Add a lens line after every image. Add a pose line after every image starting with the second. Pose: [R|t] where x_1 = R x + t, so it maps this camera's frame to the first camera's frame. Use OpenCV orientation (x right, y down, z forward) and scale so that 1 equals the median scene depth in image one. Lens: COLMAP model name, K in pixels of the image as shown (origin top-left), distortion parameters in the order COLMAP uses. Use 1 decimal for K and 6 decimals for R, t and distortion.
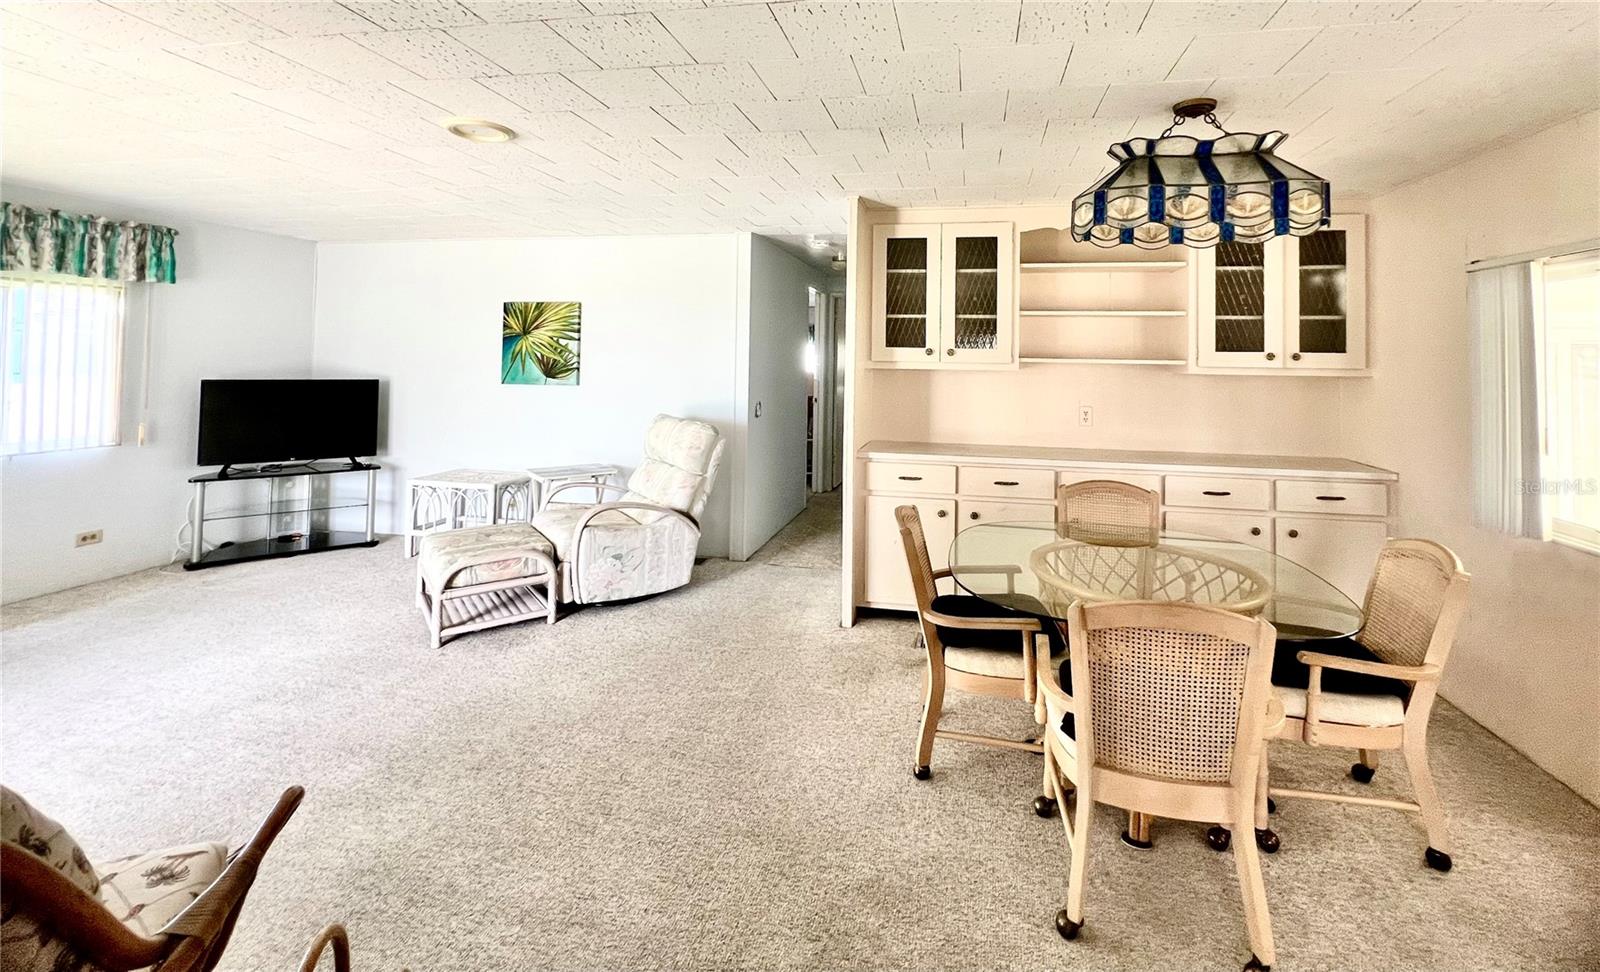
lens RADIAL K [[676.5, 0, 848.5], [0, 676.5, 342.8], [0, 0, 1]] dist [0.000449, -0.000004]
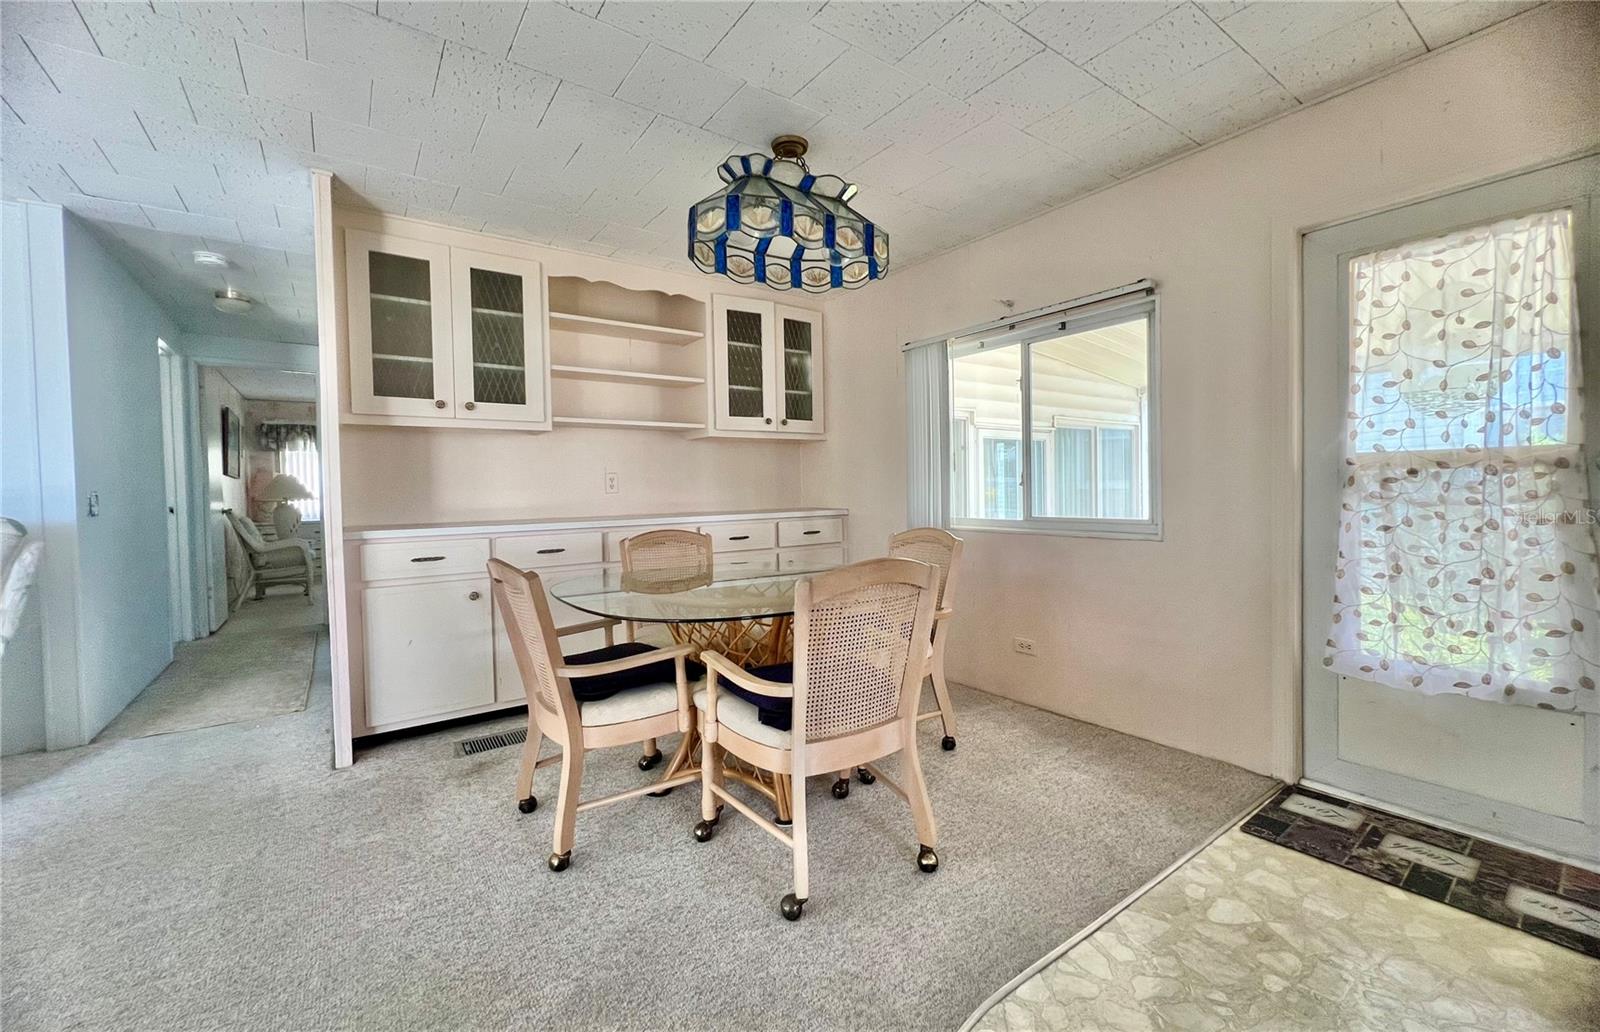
lens RADIAL K [[641.6, 0, 802.9], [0, 641.6, 504.5], [0, 0, 1]] dist [-0.000845, 0.000085]
pose [[0.693683, -0.046094, 0.718804, -0.134459], [0.010780, 0.998503, 0.053626, 0.095185], [-0.720199, -0.029451, 0.693142, 0.153137]]
